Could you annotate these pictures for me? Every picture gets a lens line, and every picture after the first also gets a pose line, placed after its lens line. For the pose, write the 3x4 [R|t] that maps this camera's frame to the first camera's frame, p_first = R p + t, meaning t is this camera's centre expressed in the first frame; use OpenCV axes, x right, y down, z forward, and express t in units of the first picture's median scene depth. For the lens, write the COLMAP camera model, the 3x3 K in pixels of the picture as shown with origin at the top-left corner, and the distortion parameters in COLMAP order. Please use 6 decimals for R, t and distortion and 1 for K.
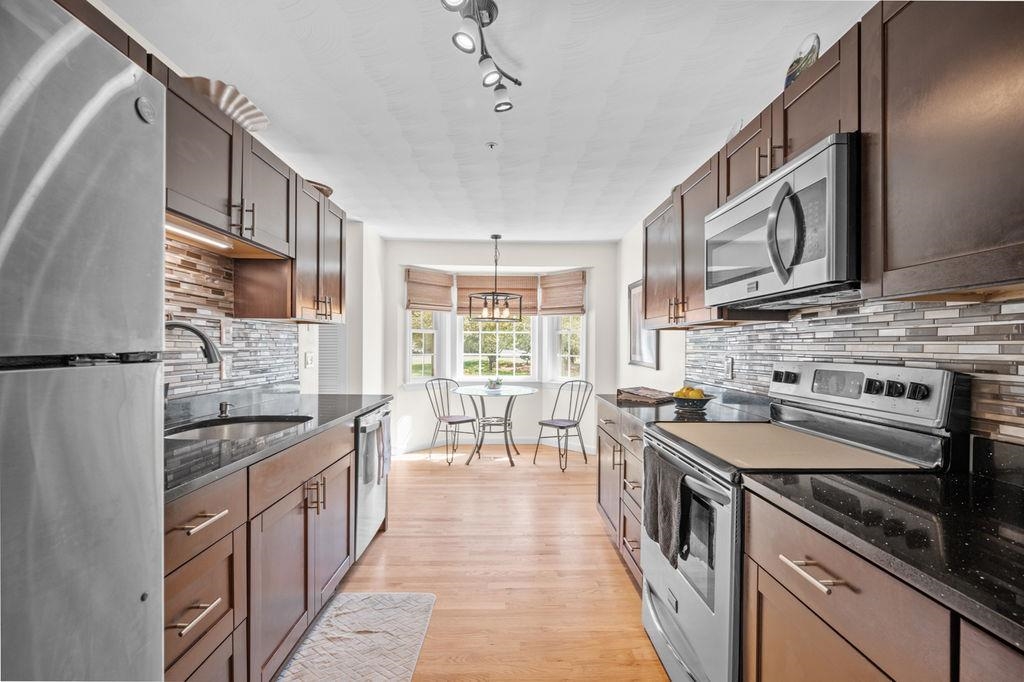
lens RADIAL K [[425.2, 0, 517.3], [0, 425.2, 348.6], [0, 0, 1]] dist [-0.001821, 0.000470]
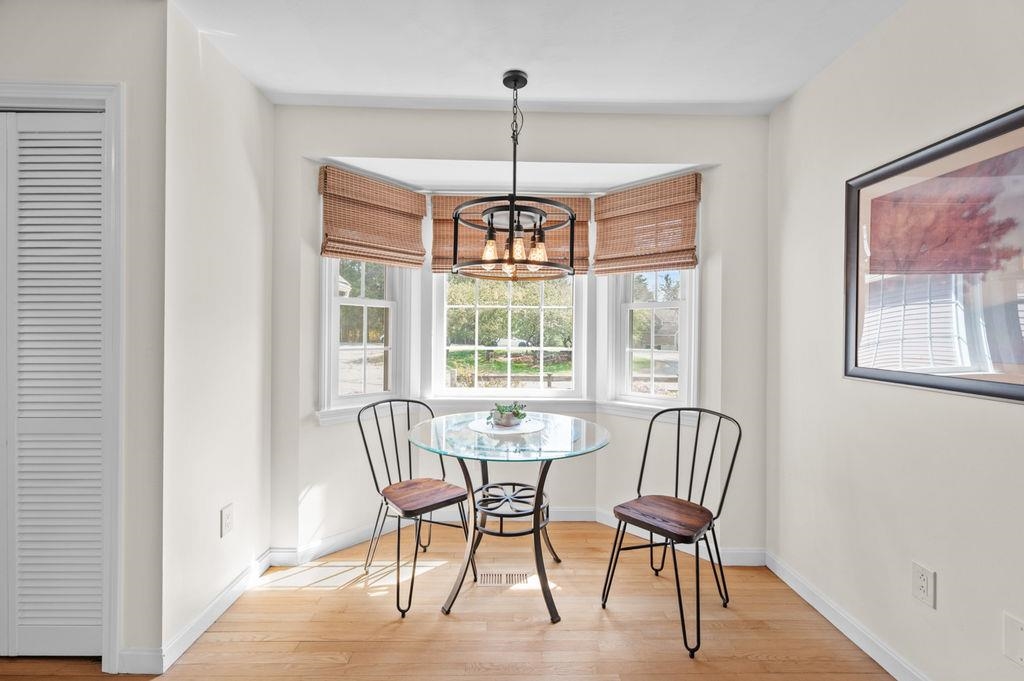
lens RADIAL K [[425.2, 0, 506.7], [0, 425.2, 337.5], [0, 0, 1]] dist [-0.001821, 0.000470]
pose [[0.999879, 0.003780, -0.015095, -0.047401], [-0.003813, 0.999990, -0.002189, 0.001027], [0.015087, 0.002247, 0.999884, 0.521562]]
